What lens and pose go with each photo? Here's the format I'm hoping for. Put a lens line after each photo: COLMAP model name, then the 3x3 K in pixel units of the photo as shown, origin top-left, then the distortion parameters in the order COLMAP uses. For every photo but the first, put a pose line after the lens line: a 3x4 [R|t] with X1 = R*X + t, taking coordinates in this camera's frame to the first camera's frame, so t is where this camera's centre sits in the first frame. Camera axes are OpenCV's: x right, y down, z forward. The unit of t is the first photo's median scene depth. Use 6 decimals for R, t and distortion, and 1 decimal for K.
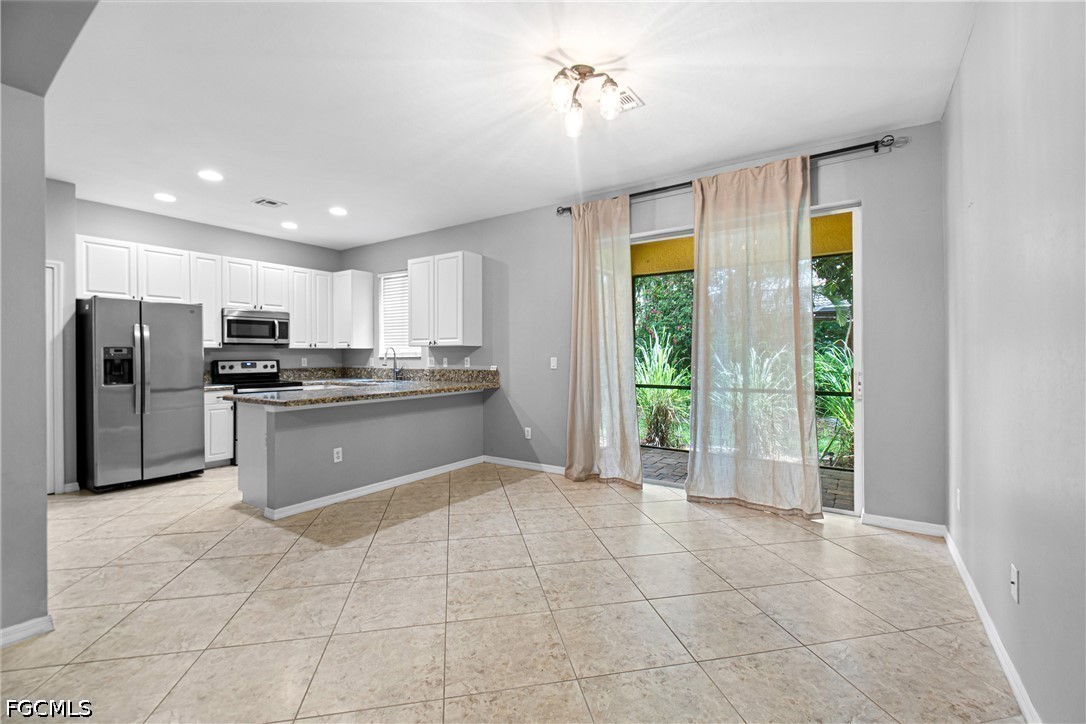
lens RADIAL K [[473.5, 0, 550.0], [0, 473.5, 353.3], [0, 0, 1]] dist [0.002757, -0.003519]
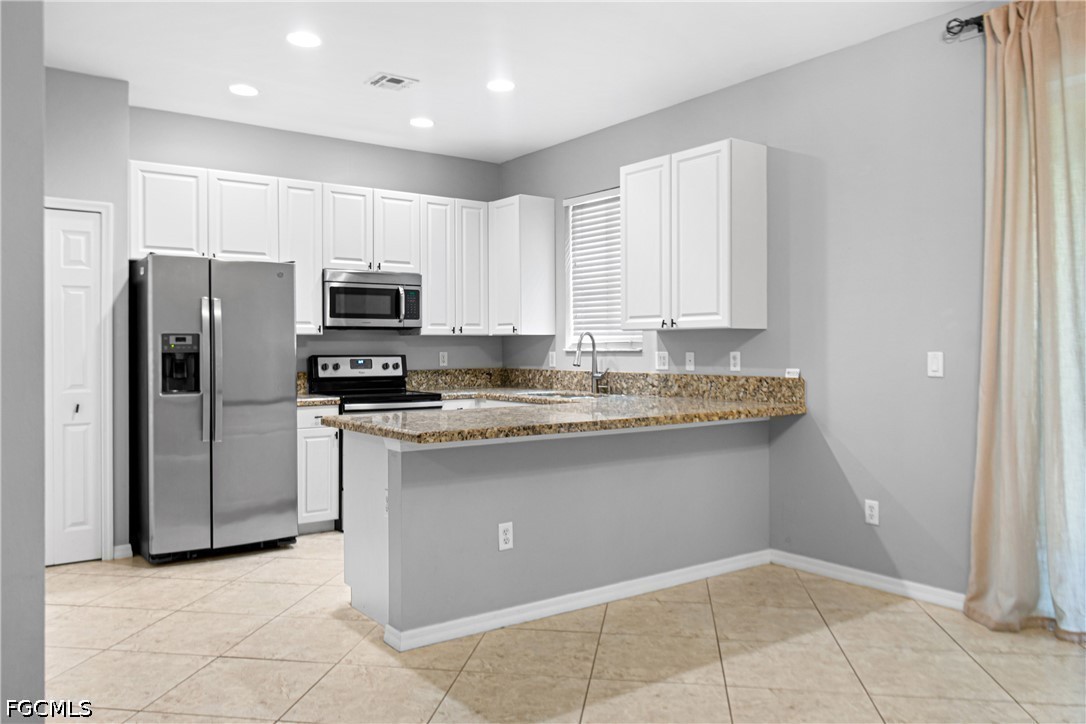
lens RADIAL K [[819.8, 0, 548.6], [0, 819.8, 343.1], [0, 0, 1]] dist [-0.012754, -0.007556]
pose [[0.941467, -0.001221, -0.337103, -0.084256], [0.000735, 0.999998, -0.001570, 0.001463], [0.337104, 0.001231, 0.941466, 0.139288]]
